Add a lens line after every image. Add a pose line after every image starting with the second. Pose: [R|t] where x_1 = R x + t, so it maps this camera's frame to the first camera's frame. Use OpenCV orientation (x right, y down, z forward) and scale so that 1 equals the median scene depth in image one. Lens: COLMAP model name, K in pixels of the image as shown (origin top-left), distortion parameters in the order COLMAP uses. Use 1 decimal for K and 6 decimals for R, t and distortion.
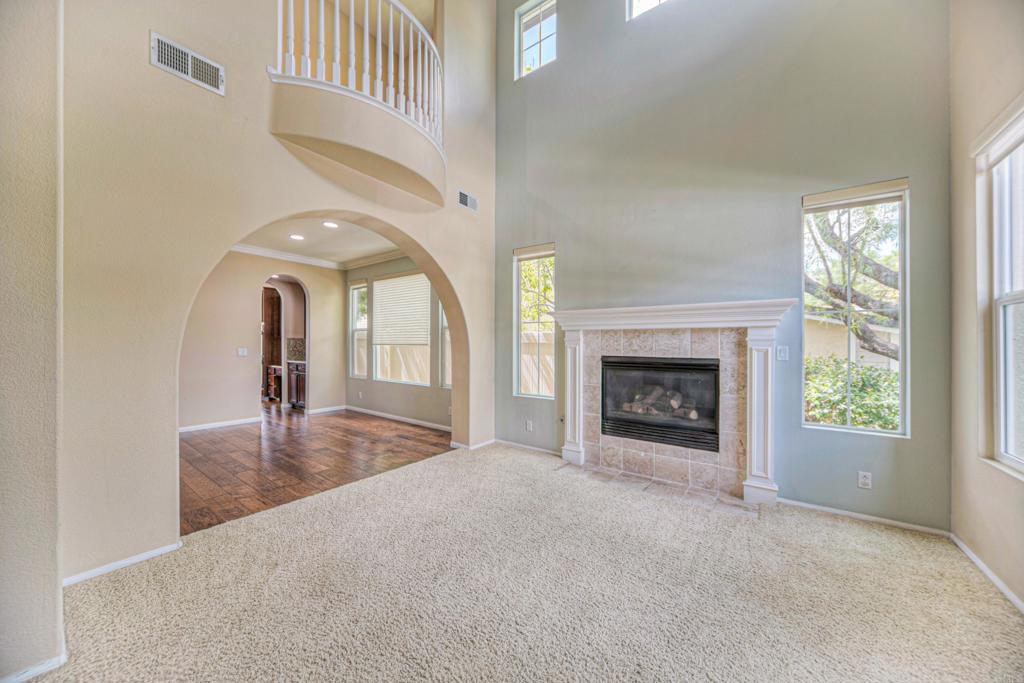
lens RADIAL K [[360.8, 0, 507.8], [0, 360.8, 346.8], [0, 0, 1]] dist [-0.002092, 0.000993]
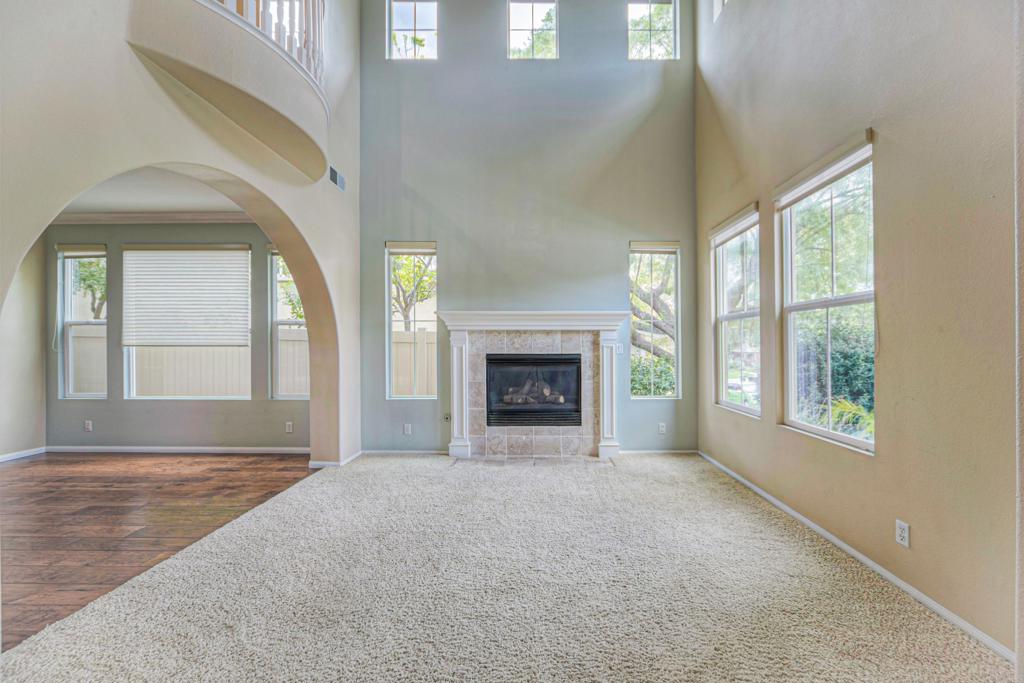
lens RADIAL K [[430.8, 0, 502.9], [0, 430.8, 344.8], [0, 0, 1]] dist [-0.000336, 0.001084]
pose [[0.806759, -0.010140, 0.590794, -0.452923], [0.010361, 0.999942, 0.003013, -0.005821], [-0.590790, 0.003690, 0.806817, -0.074519]]
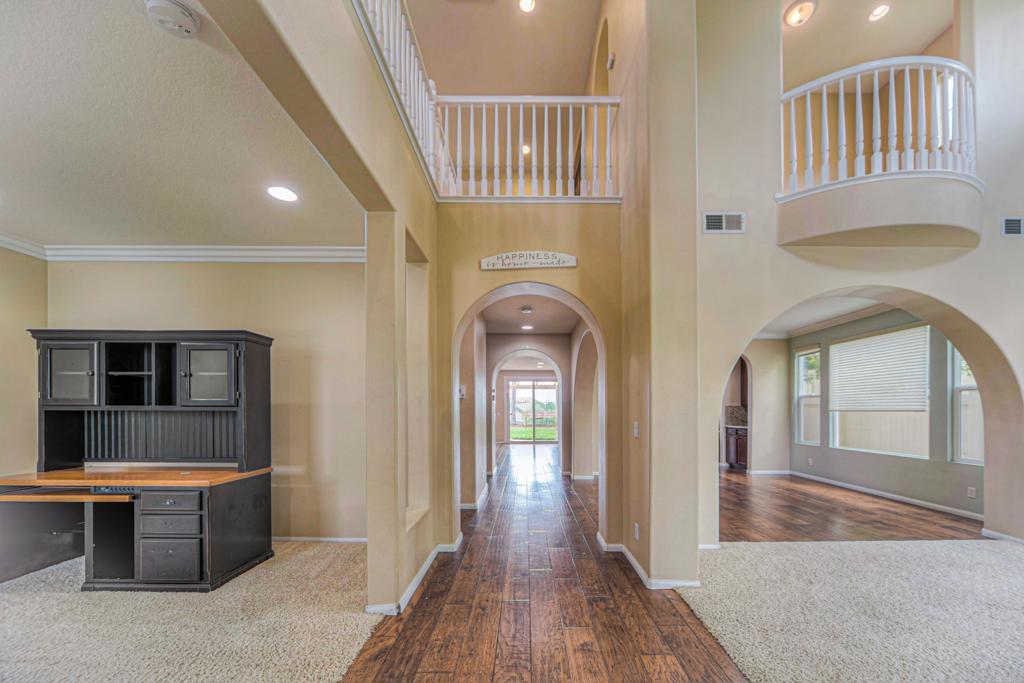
lens RADIAL K [[360.8, 0, 515.5], [0, 360.8, 412.6], [0, 0, 1]] dist [-0.002092, 0.000993]
pose [[0.585609, -0.004830, -0.810579, -0.136821], [0.003063, 0.999988, -0.003746, -0.000799], [0.810588, -0.000289, 0.585617, -0.393658]]
